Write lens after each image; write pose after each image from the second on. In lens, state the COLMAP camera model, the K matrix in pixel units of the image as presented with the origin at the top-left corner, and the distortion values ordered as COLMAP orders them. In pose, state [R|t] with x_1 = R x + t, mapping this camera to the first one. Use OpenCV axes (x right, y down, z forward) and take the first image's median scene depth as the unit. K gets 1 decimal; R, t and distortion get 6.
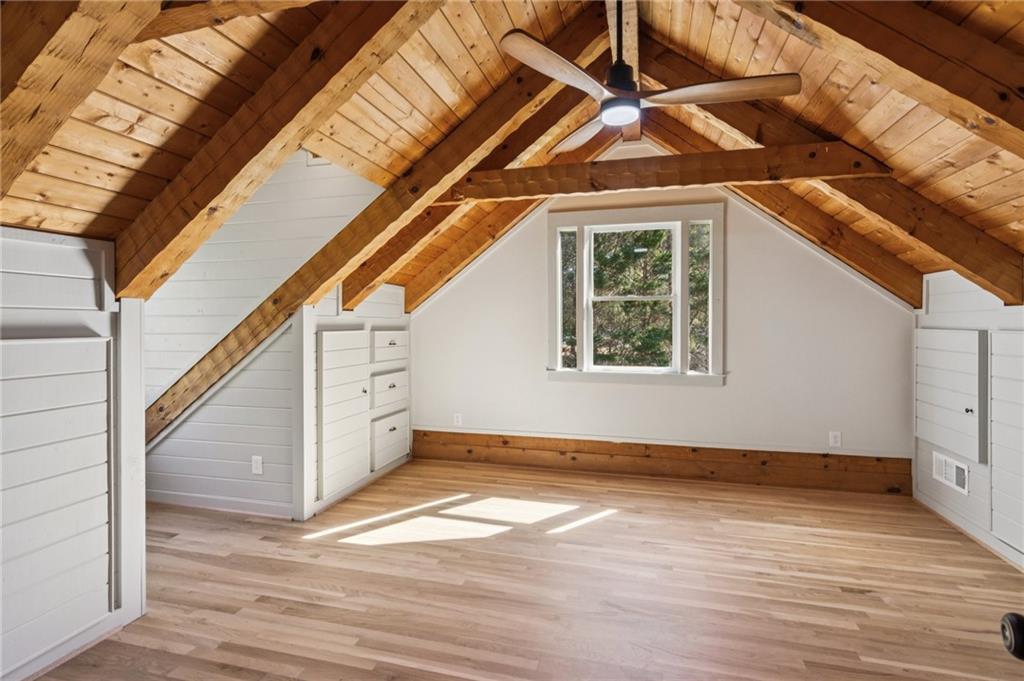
lens RADIAL K [[496.2, 0, 512.1], [0, 496.2, 333.2], [0, 0, 1]] dist [-0.001229, -0.000066]
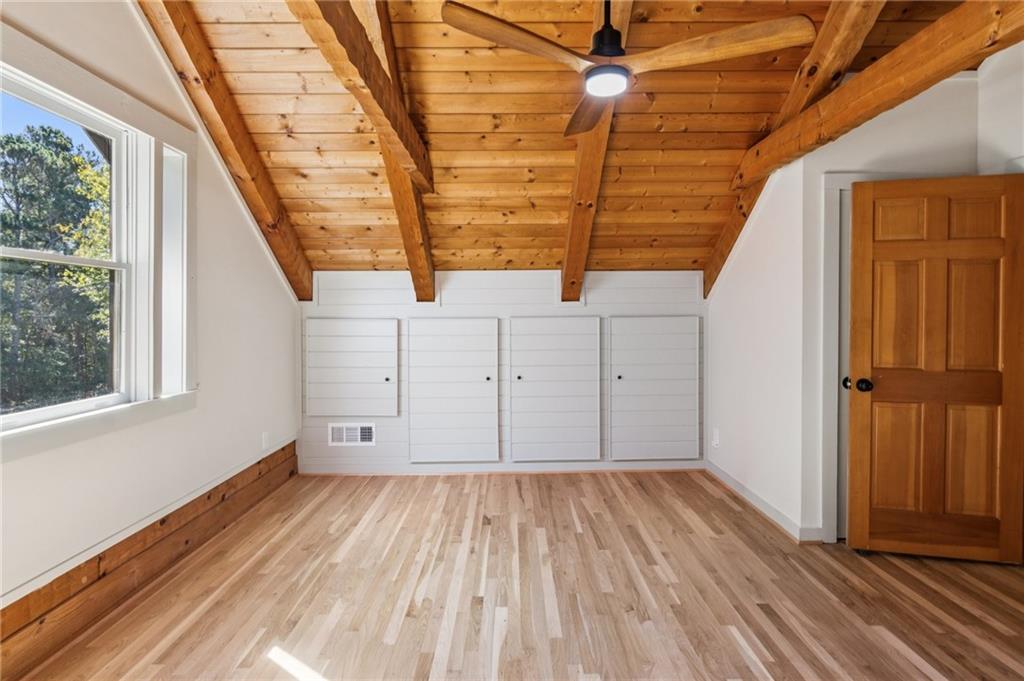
lens RADIAL K [[496.2, 0, 512.1], [0, 496.2, 333.2], [0, 0, 1]] dist [-0.001229, -0.000066]
pose [[-0.261140, -0.028836, 0.964870, -0.449326], [0.024703, 0.999027, 0.036543, -0.009235], [-0.964985, 0.033378, -0.260174, 1.025107]]
